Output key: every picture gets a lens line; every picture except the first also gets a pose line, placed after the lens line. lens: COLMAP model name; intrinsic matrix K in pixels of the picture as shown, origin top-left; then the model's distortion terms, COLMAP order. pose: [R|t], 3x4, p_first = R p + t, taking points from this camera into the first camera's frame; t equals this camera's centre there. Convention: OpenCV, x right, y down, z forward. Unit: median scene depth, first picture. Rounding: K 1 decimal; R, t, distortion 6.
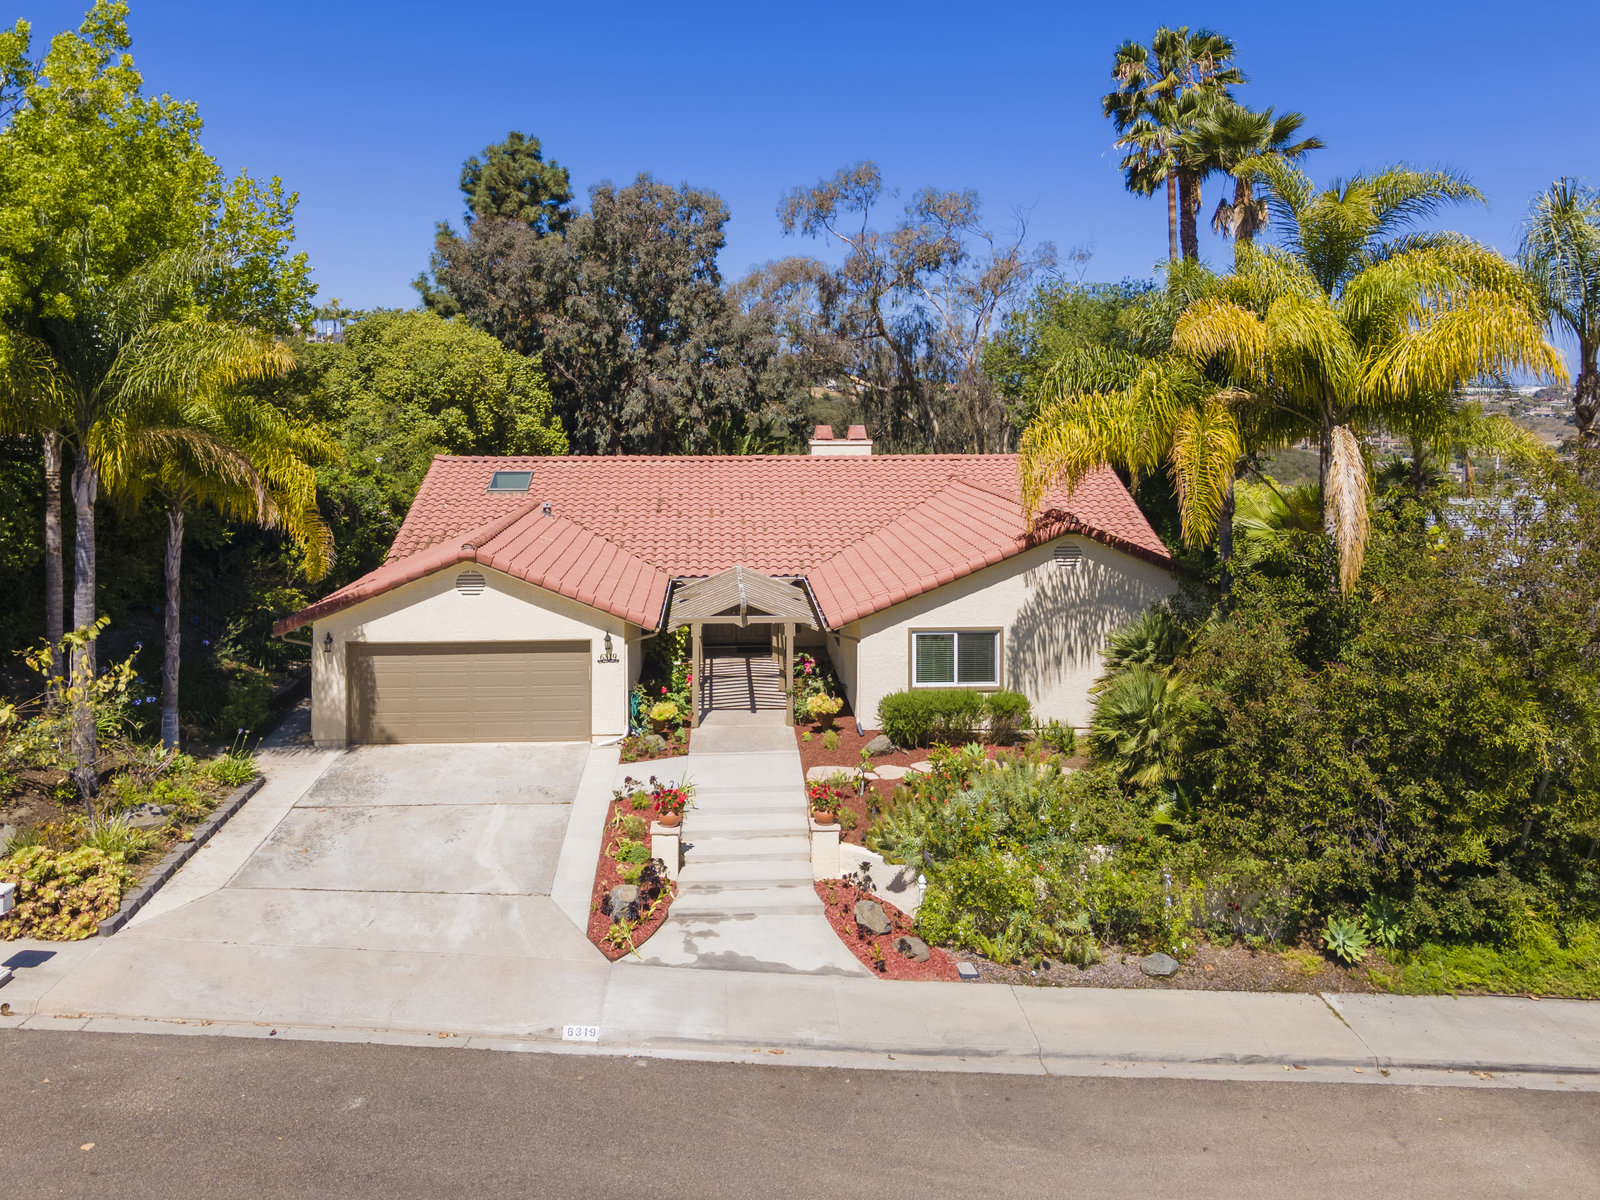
lens RADIAL K [[1187.6, 0, 788.1], [0, 1187.6, 525.6], [0, 0, 1]] dist [0.026007, -0.002915]
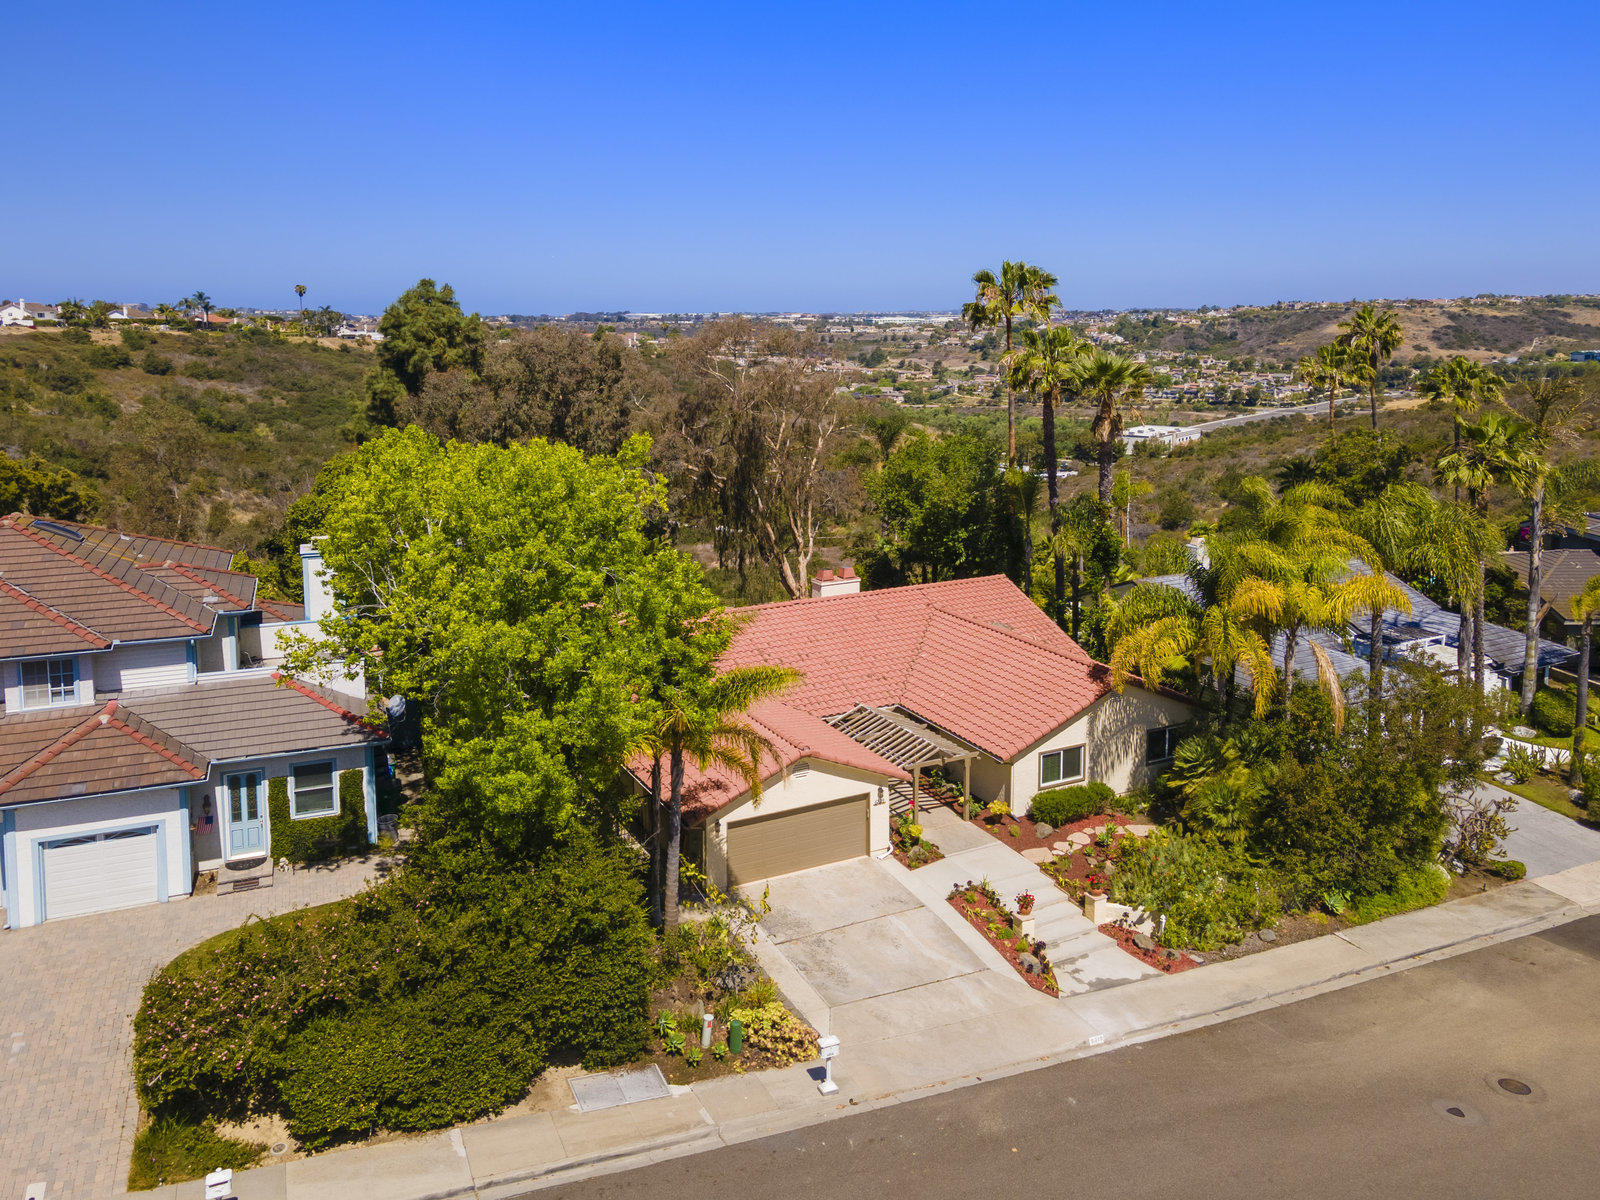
lens RADIAL K [[1187.6, 0, 741.4], [0, 1187.6, 559.4], [0, 0, 1]] dist [0.026007, -0.002915]
pose [[0.919814, -0.090016, 0.381890, -1.127395], [0.054964, 0.993291, 0.101743, -0.470317], [-0.388487, -0.072595, 0.918590, -0.401219]]
